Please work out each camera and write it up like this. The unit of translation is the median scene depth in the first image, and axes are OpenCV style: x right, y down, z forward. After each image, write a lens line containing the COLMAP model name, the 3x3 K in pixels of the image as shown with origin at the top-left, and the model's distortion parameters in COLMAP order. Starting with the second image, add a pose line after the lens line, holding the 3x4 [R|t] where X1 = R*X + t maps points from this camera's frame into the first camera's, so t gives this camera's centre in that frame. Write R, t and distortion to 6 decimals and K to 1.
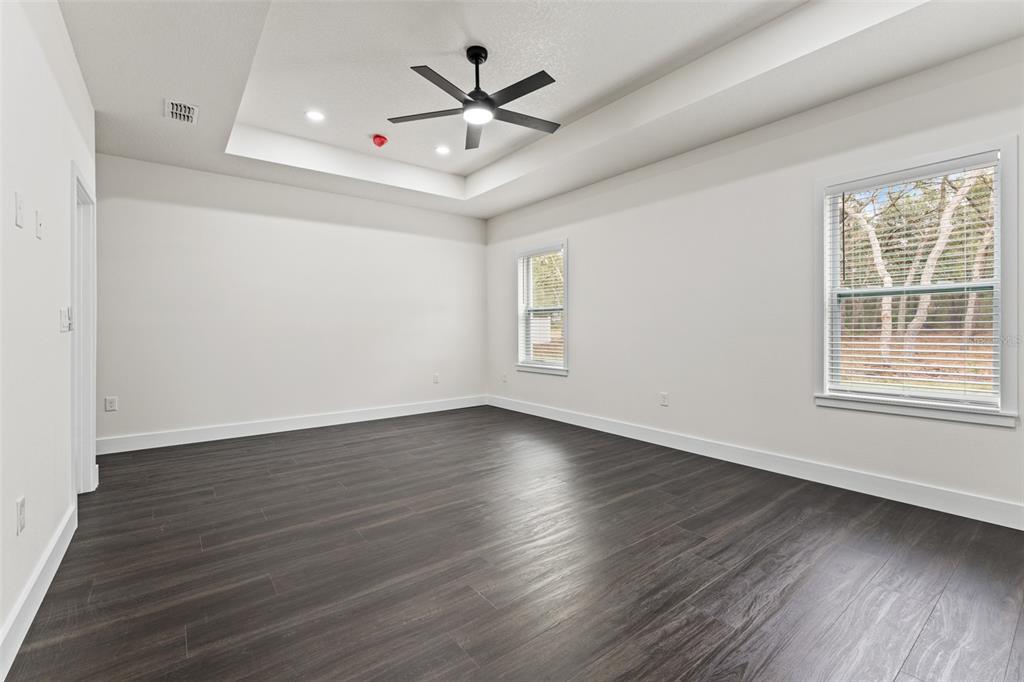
lens RADIAL K [[443.3, 0, 508.9], [0, 443.3, 334.2], [0, 0, 1]] dist [0.002008, 0.000541]
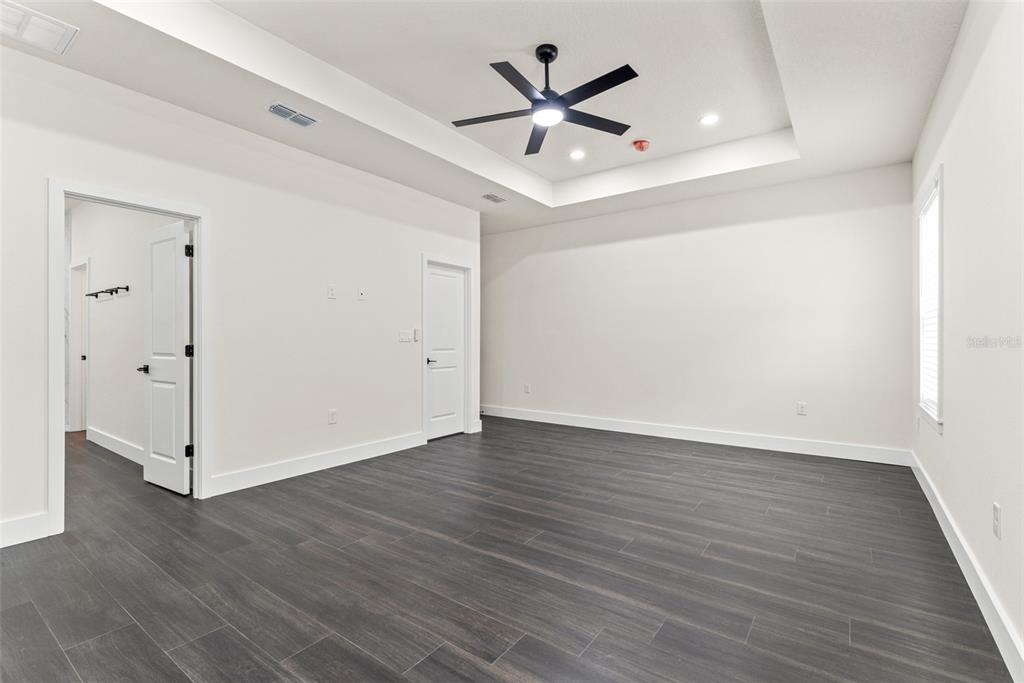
lens RADIAL K [[466.2, 0, 517.2], [0, 466.2, 341.7], [0, 0, 1]] dist [-0.004722, -0.000147]
pose [[0.290650, 0.004529, -0.956819, 0.796605], [-0.015281, 0.999883, 0.000091, -0.006835], [0.956707, 0.014595, 0.290686, 0.597271]]
